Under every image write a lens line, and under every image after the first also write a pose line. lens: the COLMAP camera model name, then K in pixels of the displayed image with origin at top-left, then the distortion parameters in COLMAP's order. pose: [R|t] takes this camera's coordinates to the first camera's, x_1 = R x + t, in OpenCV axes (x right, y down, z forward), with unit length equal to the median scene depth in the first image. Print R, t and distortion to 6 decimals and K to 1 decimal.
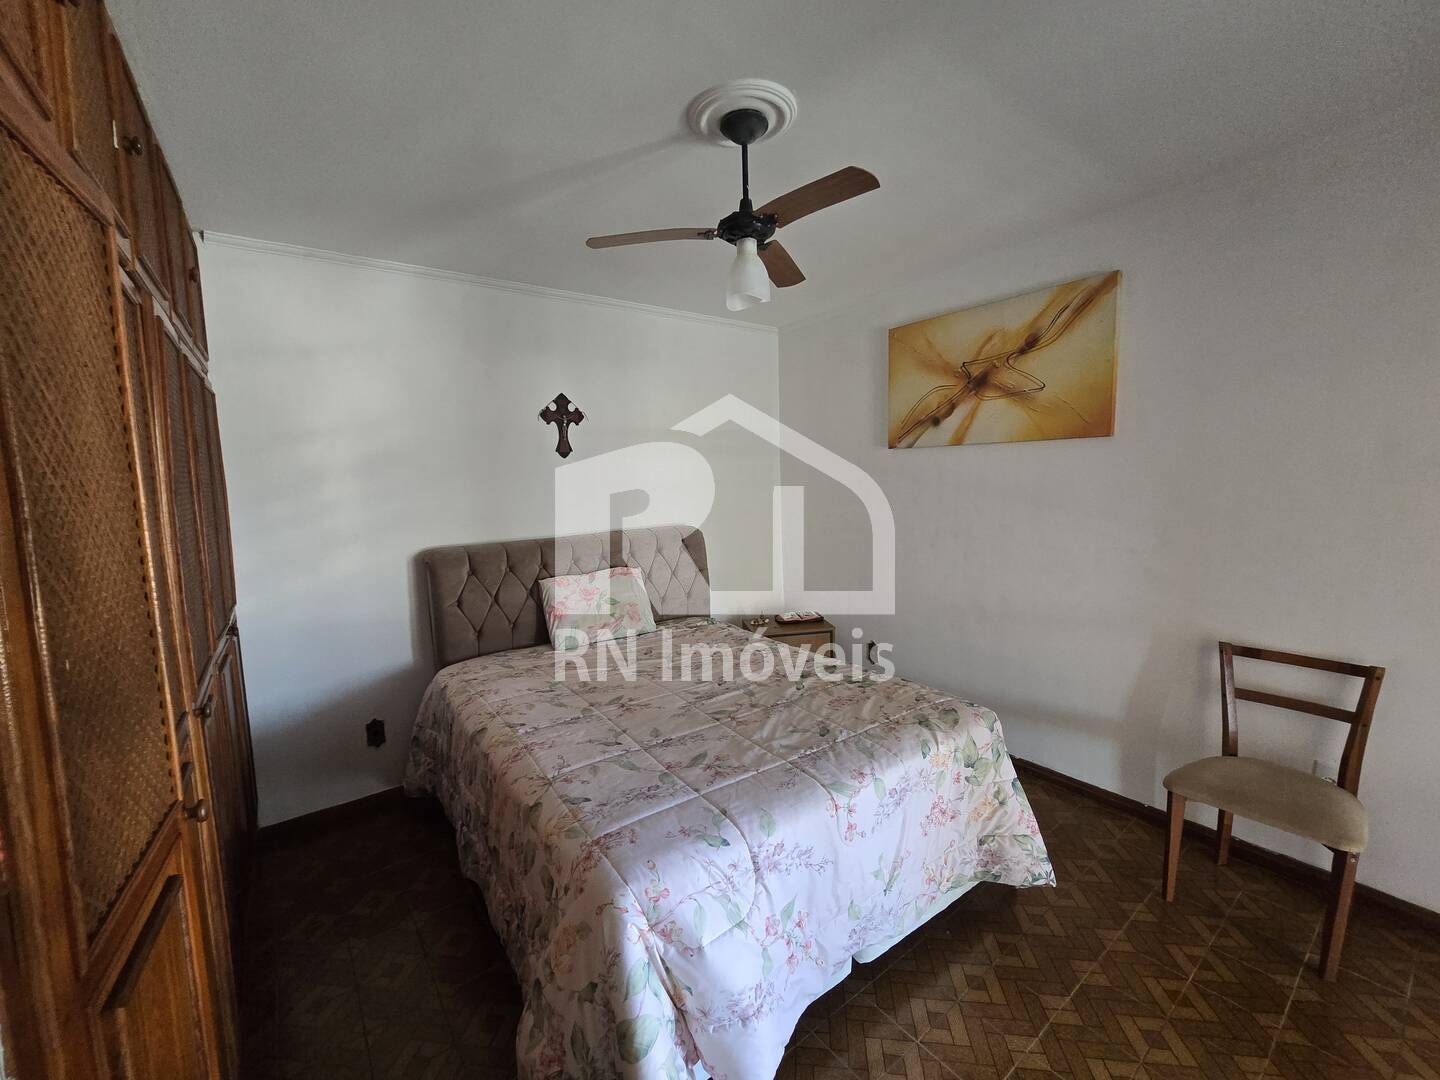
lens RADIAL K [[588.8, 0, 717.2], [0, 588.8, 533.8], [0, 0, 1]] dist [-0.002216, -0.000432]
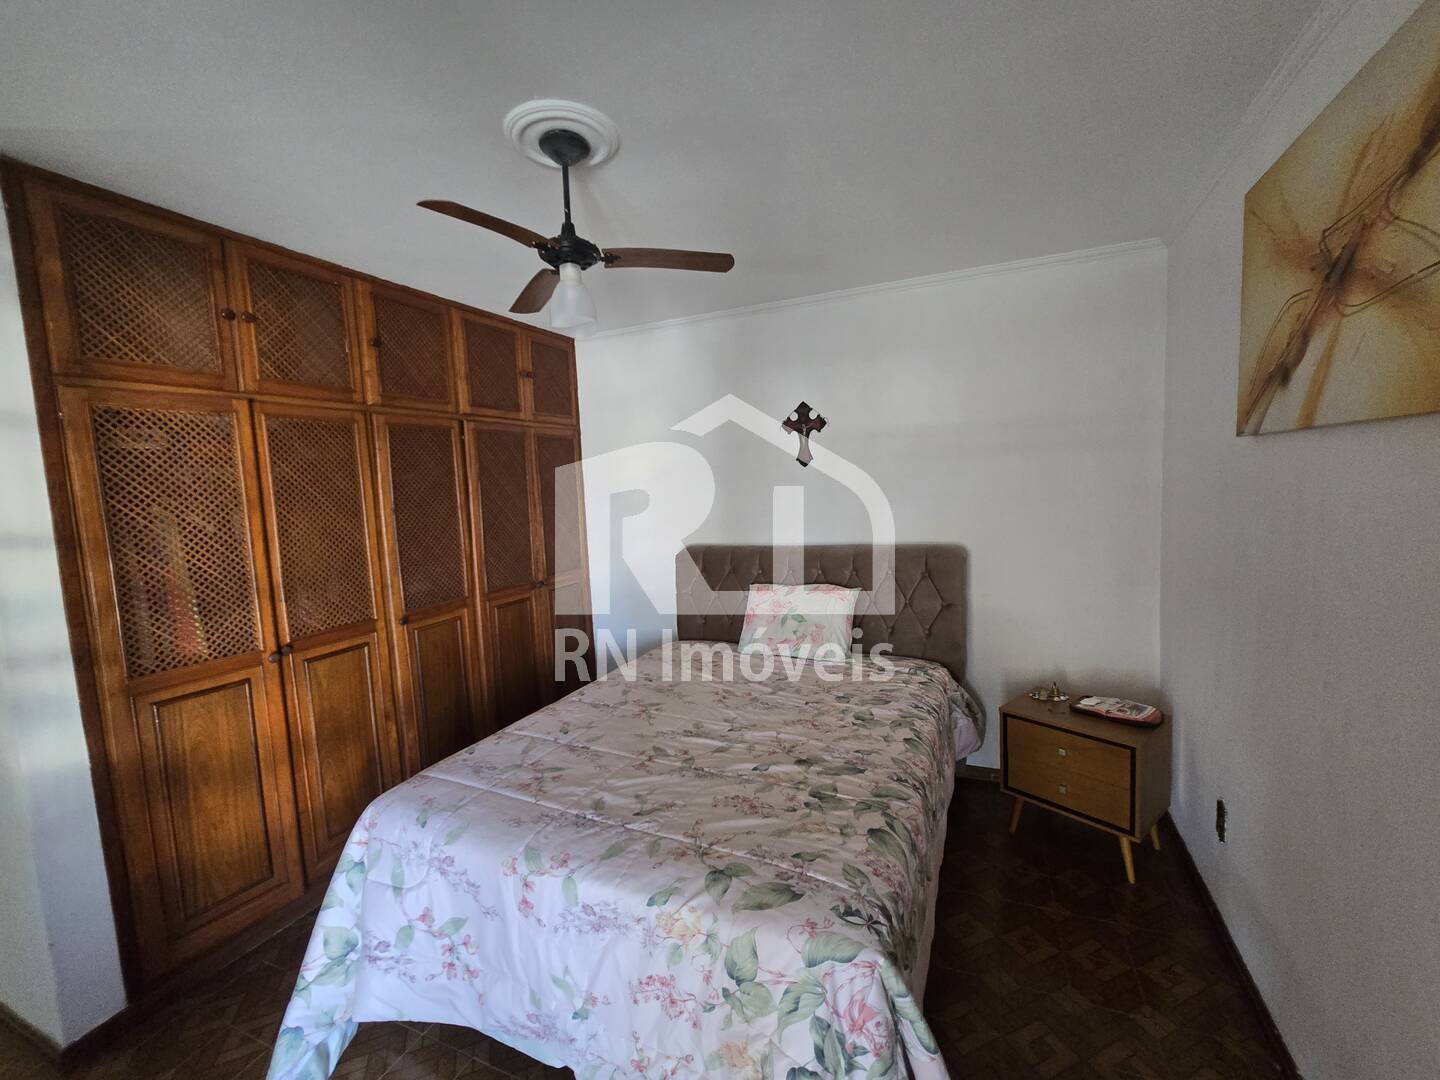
lens RADIAL K [[588.8, 0, 717.2], [0, 588.8, 533.8], [0, 0, 1]] dist [-0.002216, -0.000432]
pose [[0.494321, 0.082905, -0.865317, 0.701139], [-0.059074, 0.996344, 0.061712, -0.090089], [0.867270, 0.020612, 0.497412, 0.499517]]
